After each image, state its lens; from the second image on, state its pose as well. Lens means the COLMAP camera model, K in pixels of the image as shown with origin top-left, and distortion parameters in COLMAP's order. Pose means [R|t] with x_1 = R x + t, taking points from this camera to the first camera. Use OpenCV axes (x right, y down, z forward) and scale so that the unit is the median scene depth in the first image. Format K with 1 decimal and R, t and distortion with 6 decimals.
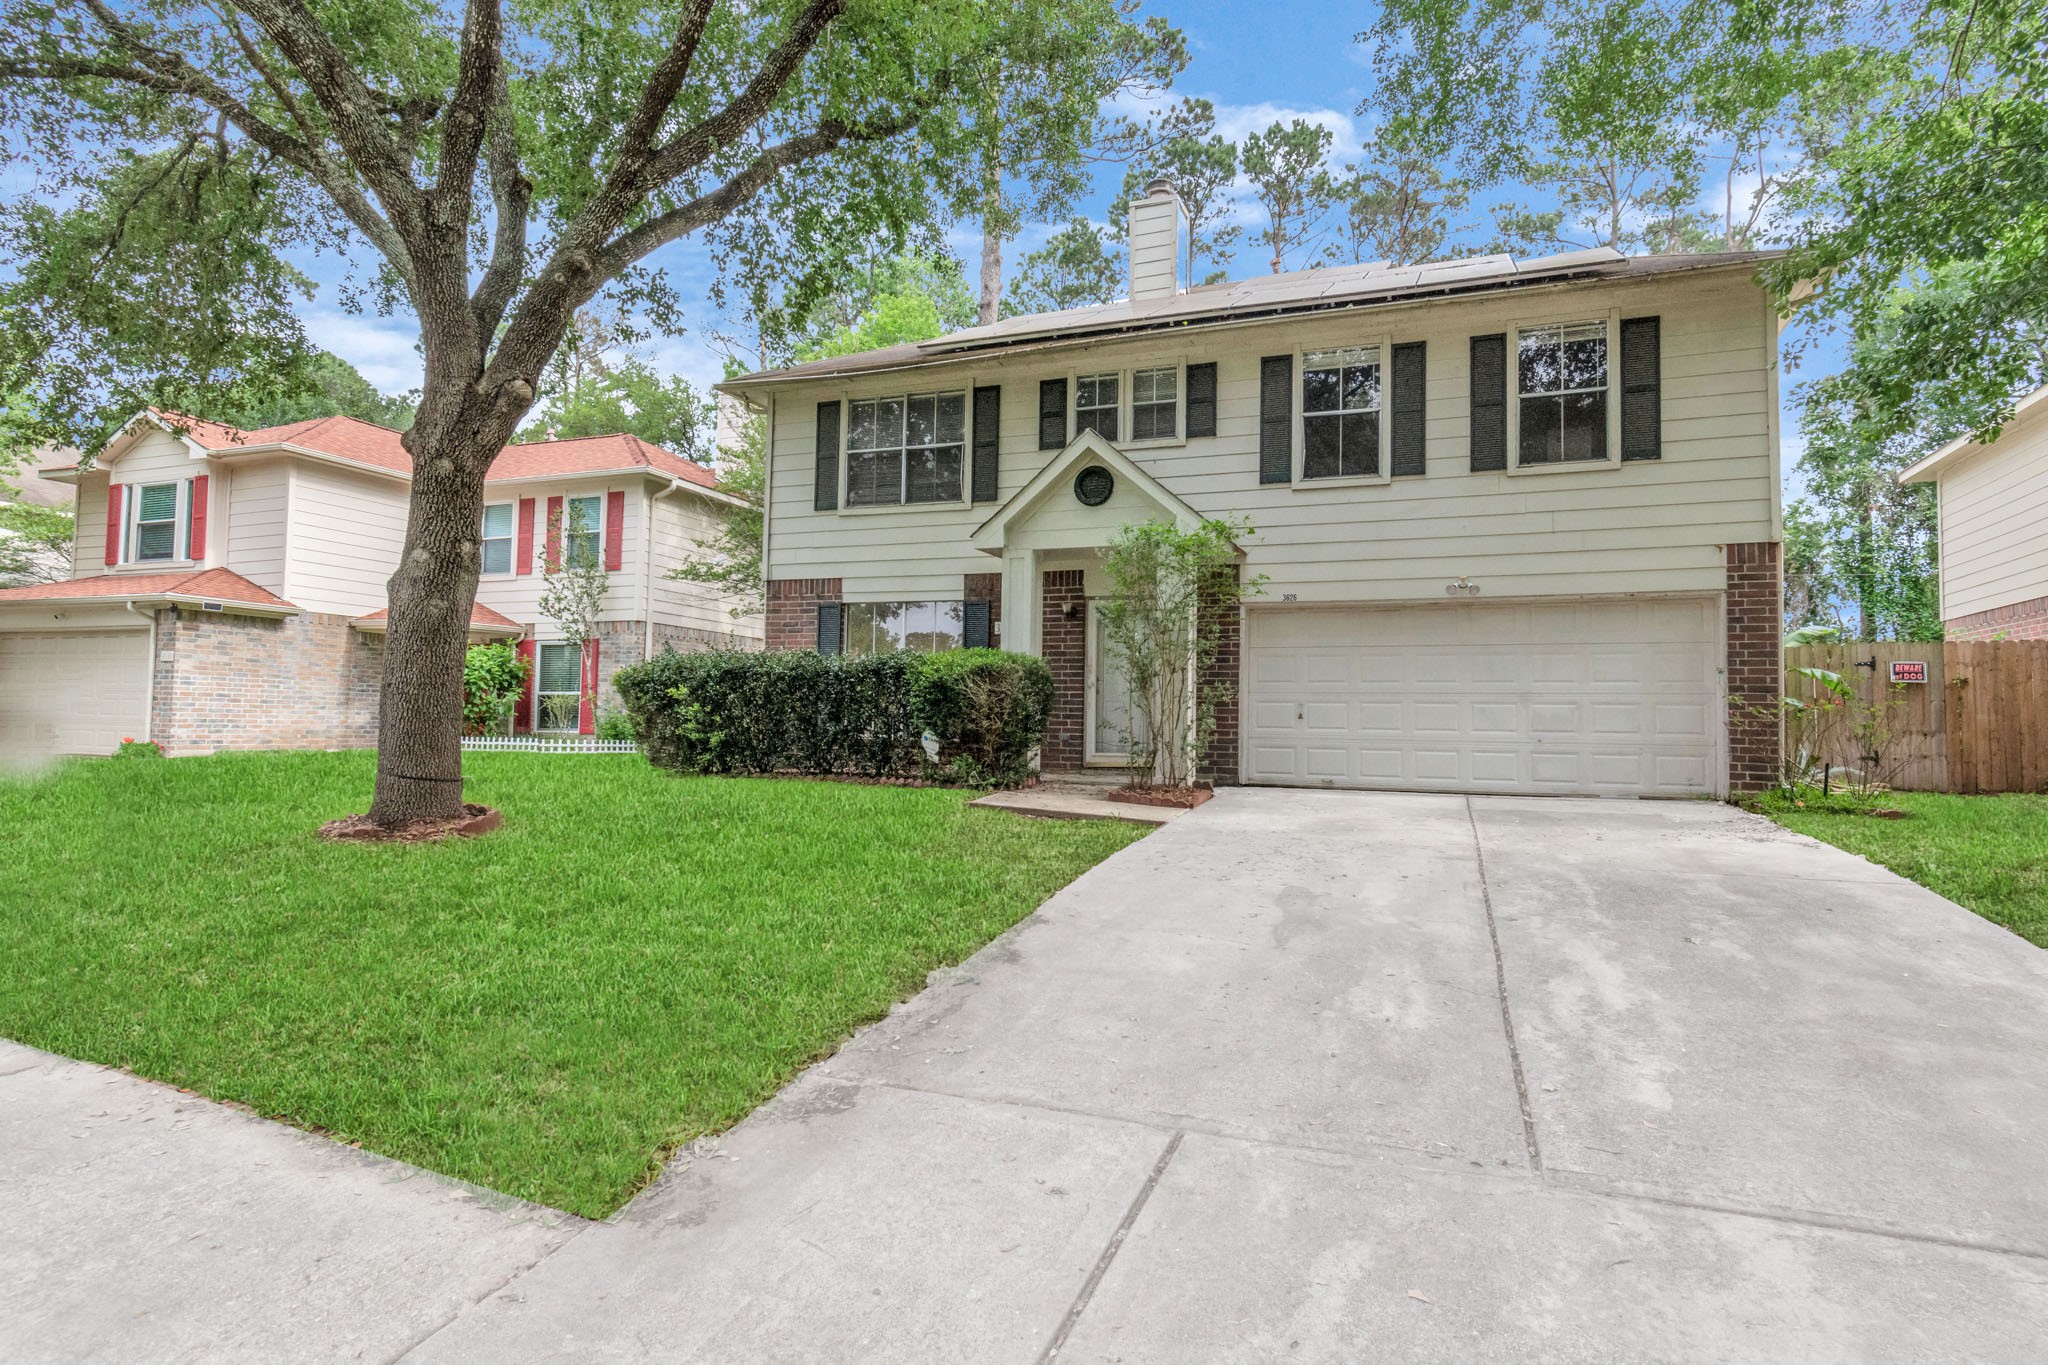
lens RADIAL K [[1094.3, 0, 1024.0], [0, 1094.3, 682.5], [0, 0, 1]] dist [0.003639, 0.000130]
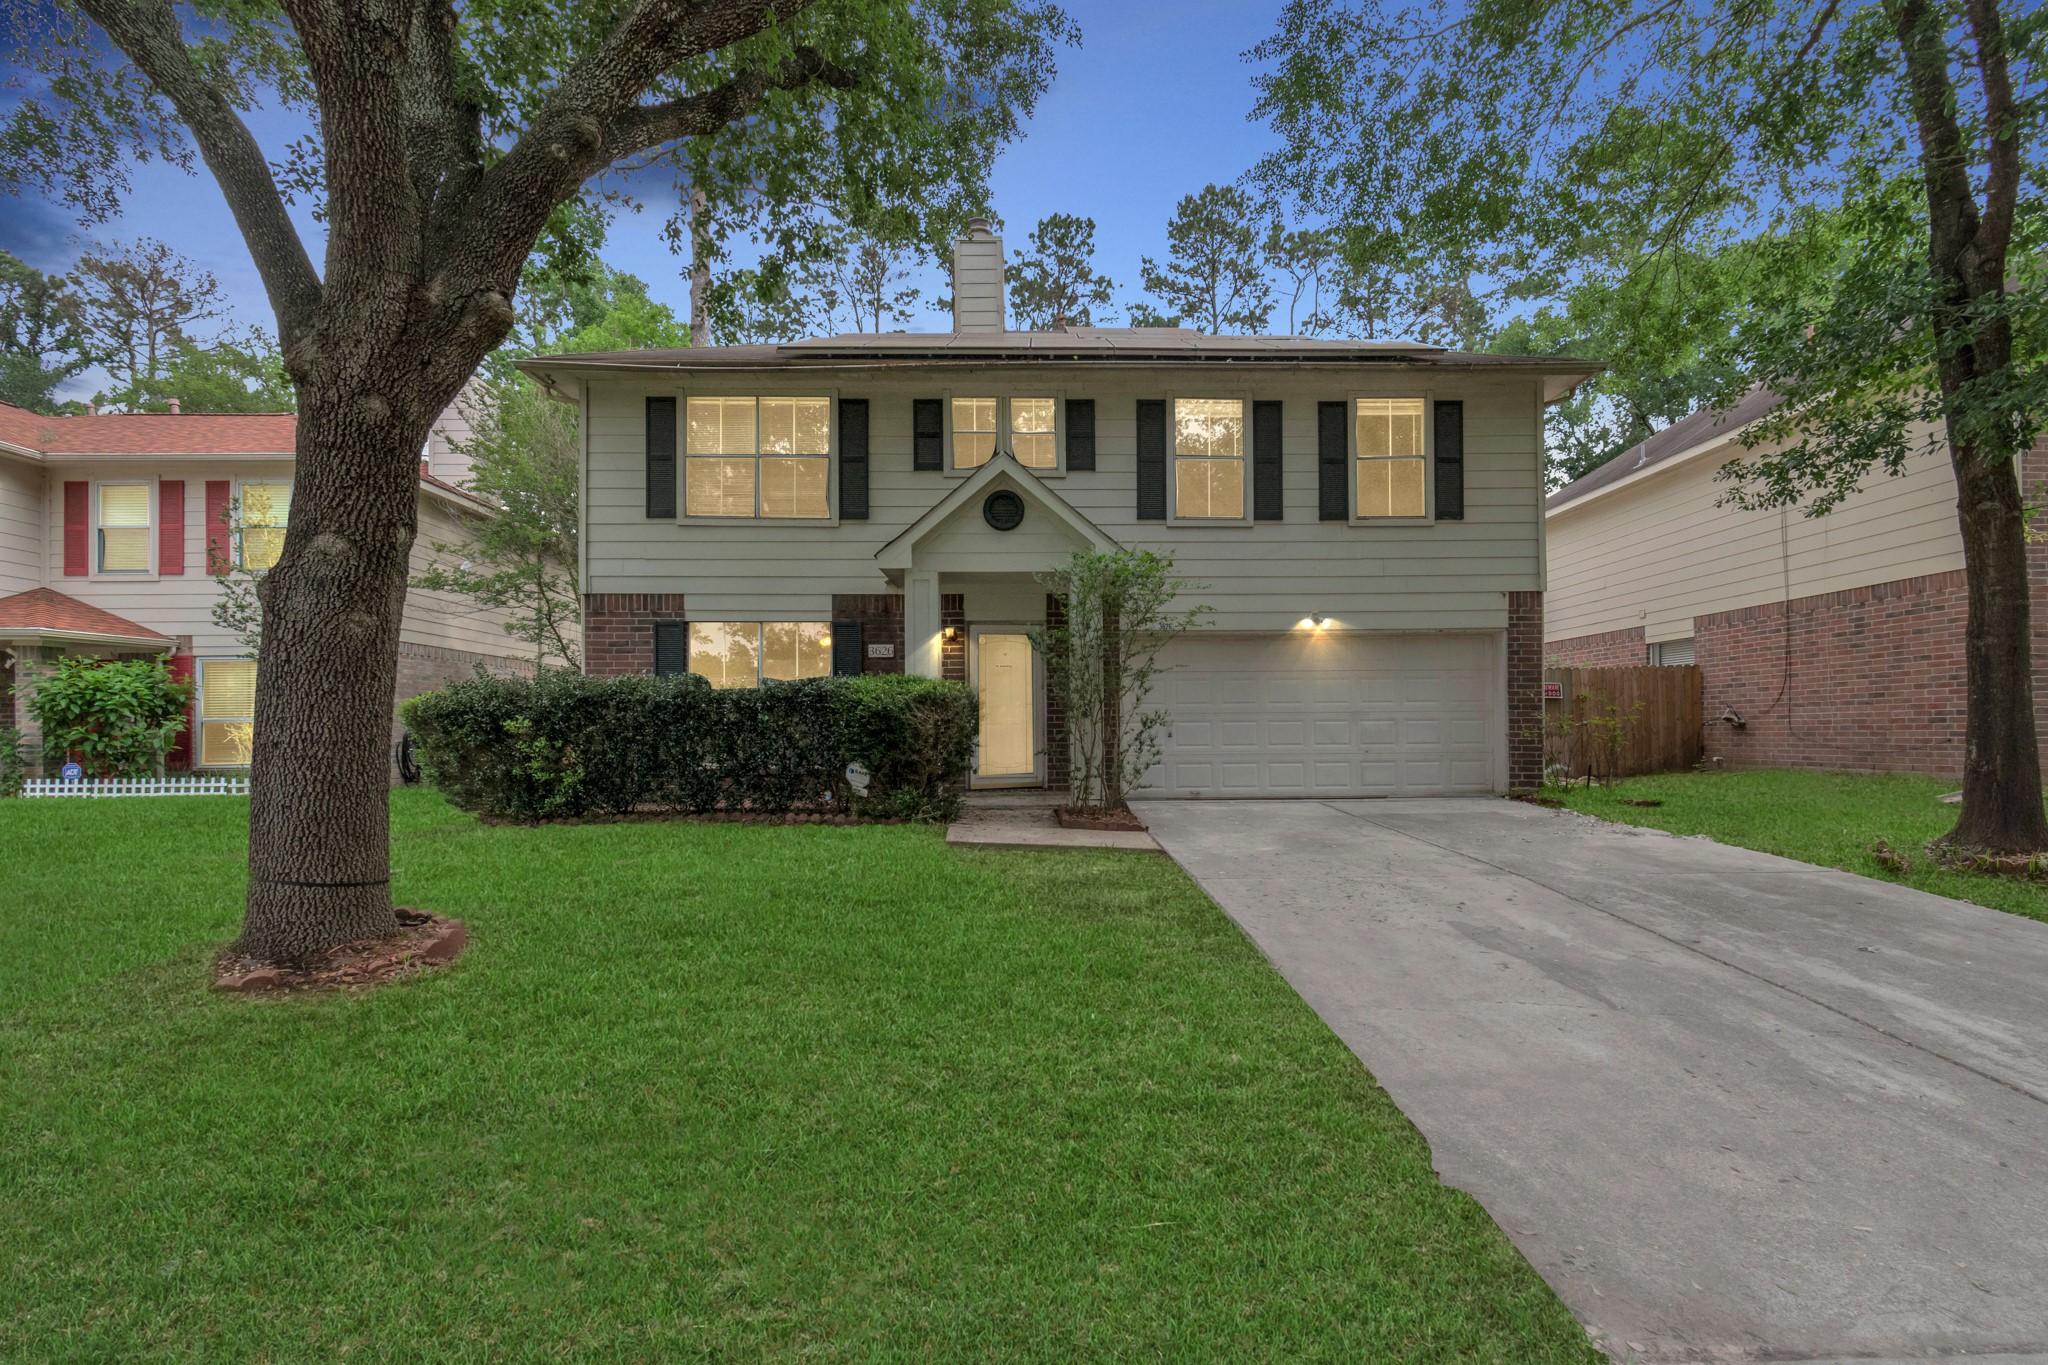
lens RADIAL K [[918.2, 0, 1026.4], [0, 918.2, 725.8], [0, 0, 1]] dist [0.001041, 0.000529]
pose [[0.921255, -0.022667, 0.388298, -0.238618], [0.007119, 0.999116, 0.041435, -0.017631], [-0.388894, -0.035408, 0.920602, 0.208492]]
